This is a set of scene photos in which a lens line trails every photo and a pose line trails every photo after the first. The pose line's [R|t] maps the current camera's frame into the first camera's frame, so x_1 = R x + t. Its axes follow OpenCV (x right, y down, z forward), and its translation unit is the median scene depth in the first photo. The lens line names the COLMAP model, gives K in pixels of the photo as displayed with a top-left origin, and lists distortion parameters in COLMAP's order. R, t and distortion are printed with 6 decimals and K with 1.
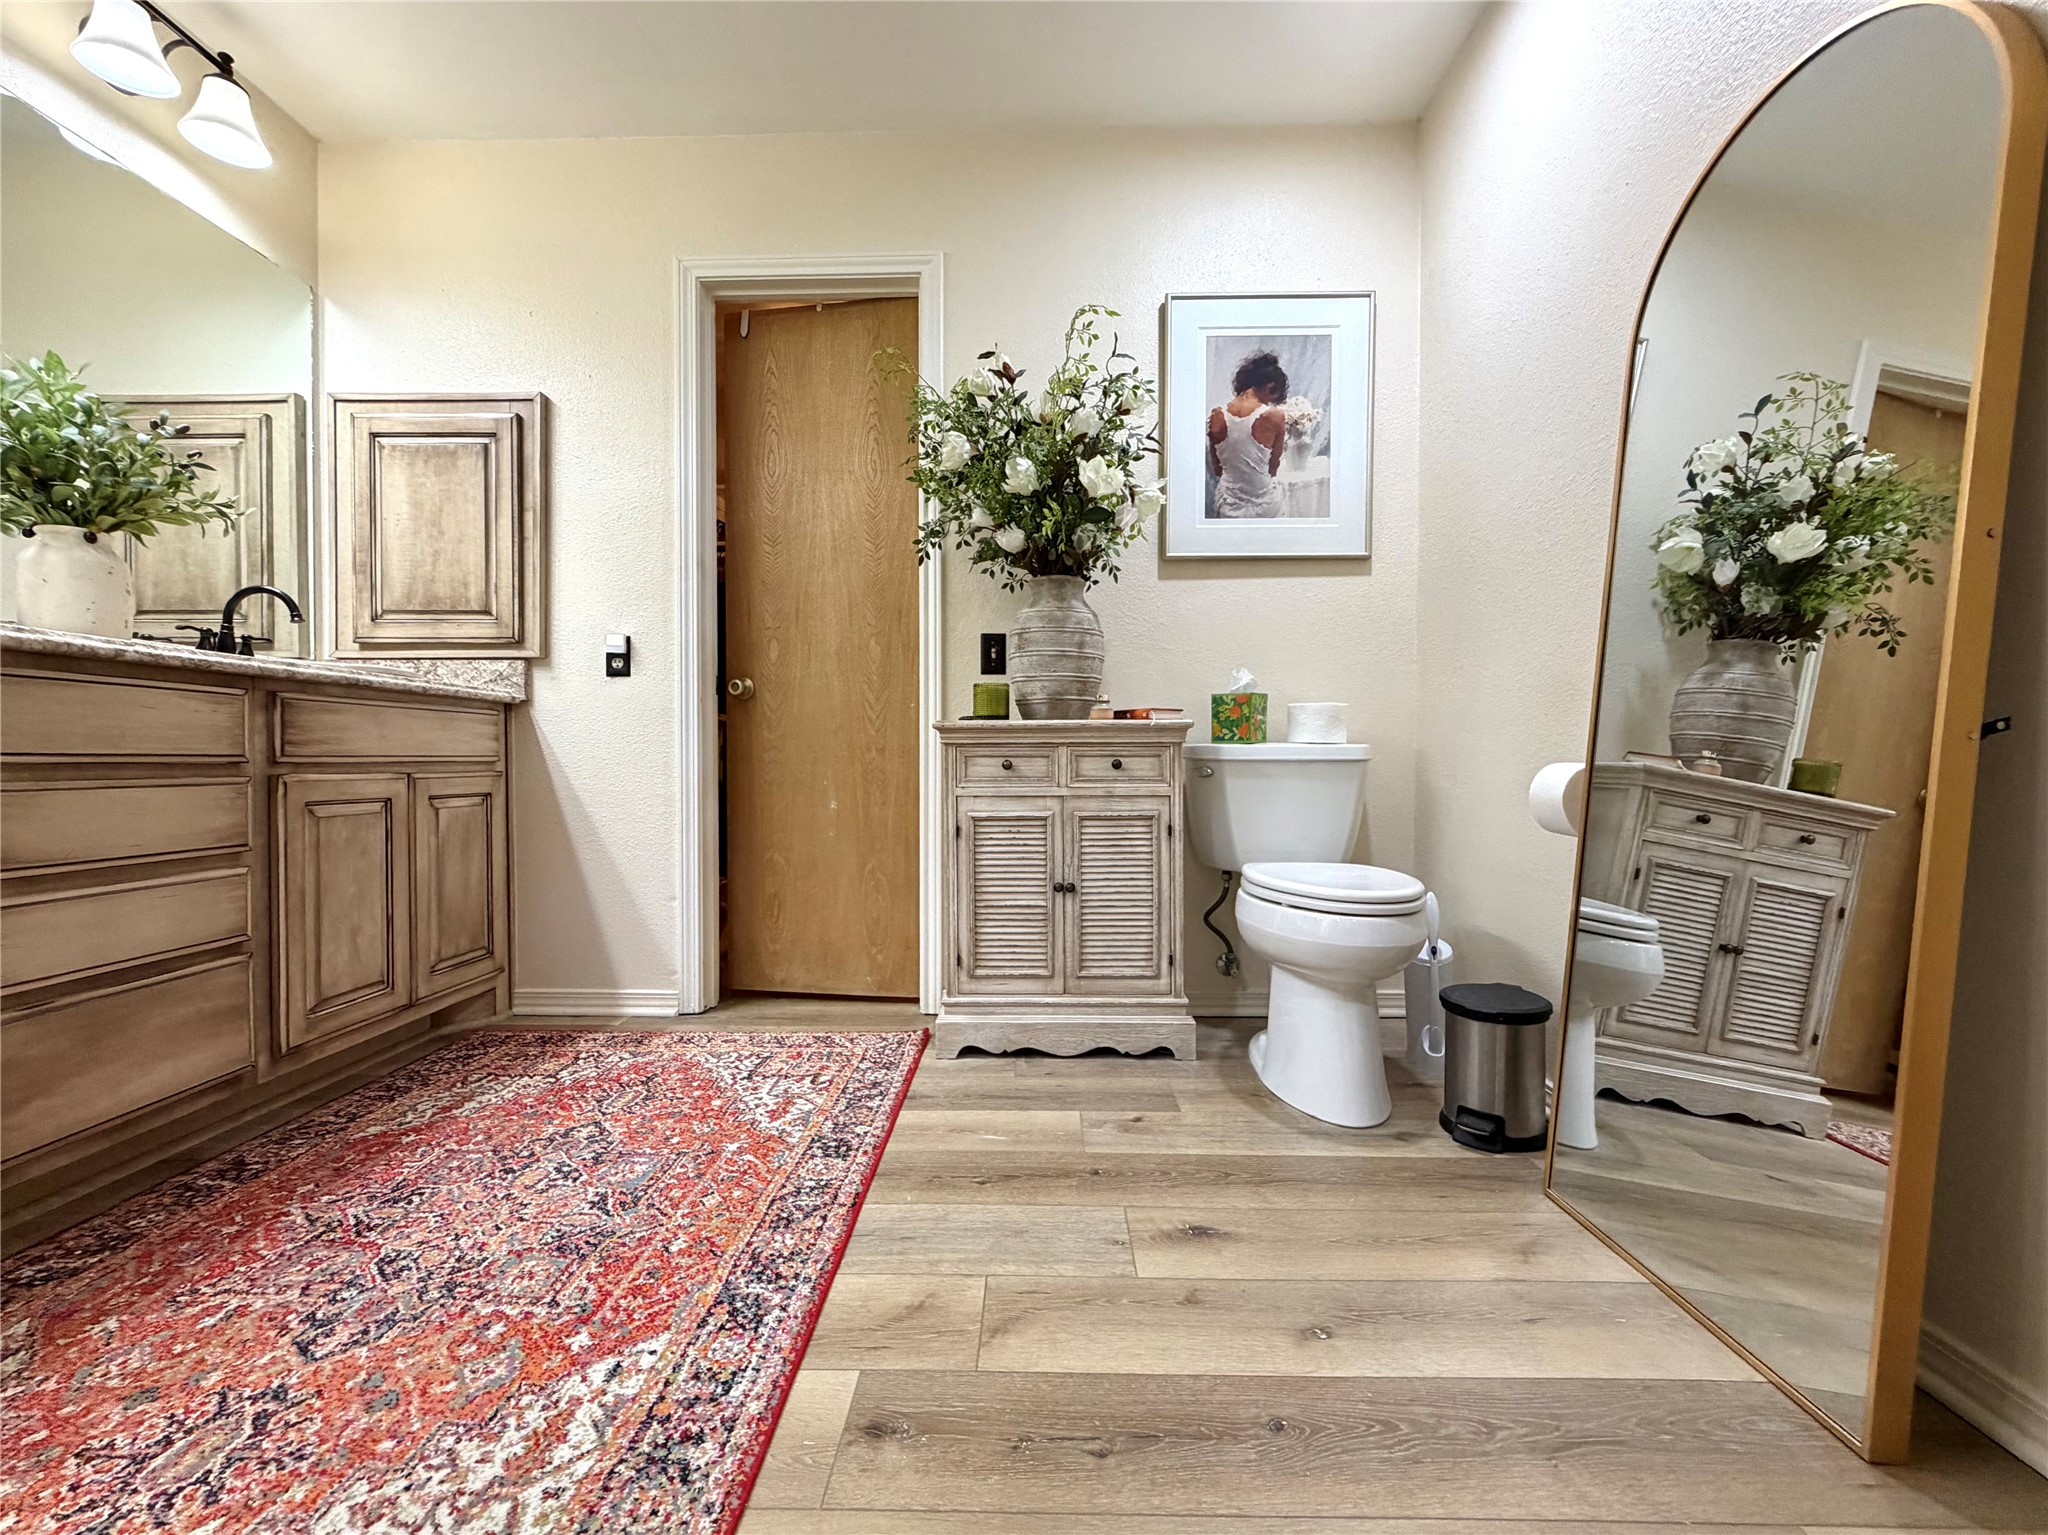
lens RADIAL K [[821.9, 0, 1019.3], [0, 821.9, 771.6], [0, 0, 1]] dist [-0.000111, -0.000290]
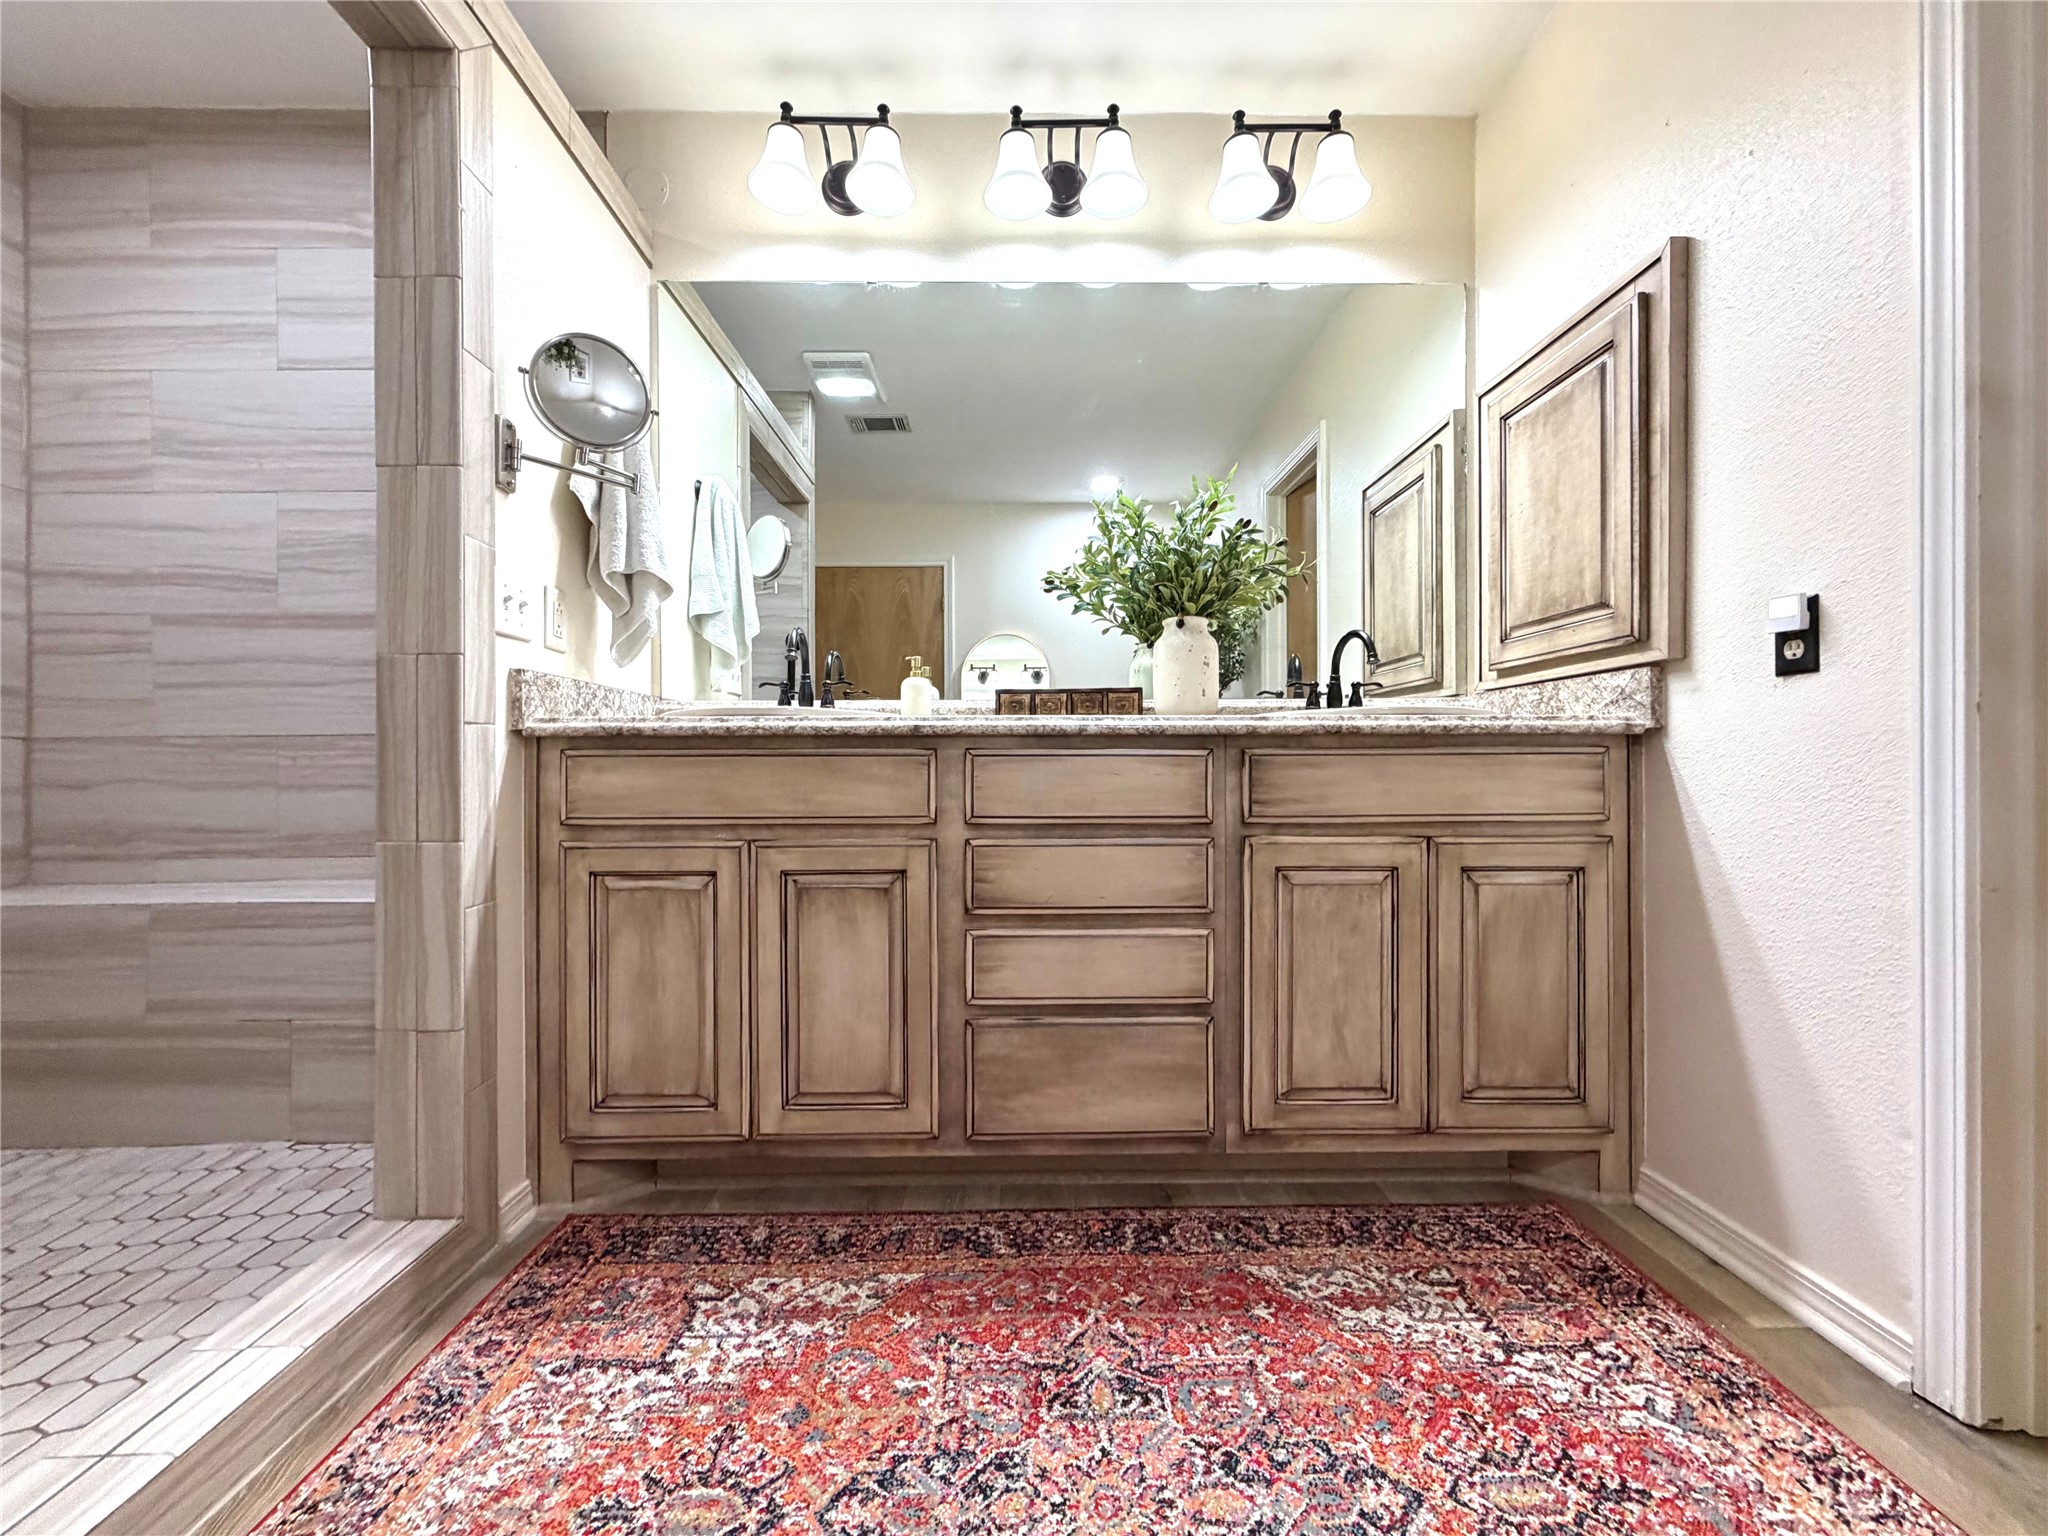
lens RADIAL K [[821.9, 0, 1019.3], [0, 821.9, 772.1], [0, 0, 1]] dist [-0.000111, -0.000290]
pose [[0.042483, 0.001655, -0.999096, 0.028630], [-0.013291, 0.999911, 0.001091, -0.054333], [0.999009, 0.013233, 0.042501, 0.559431]]
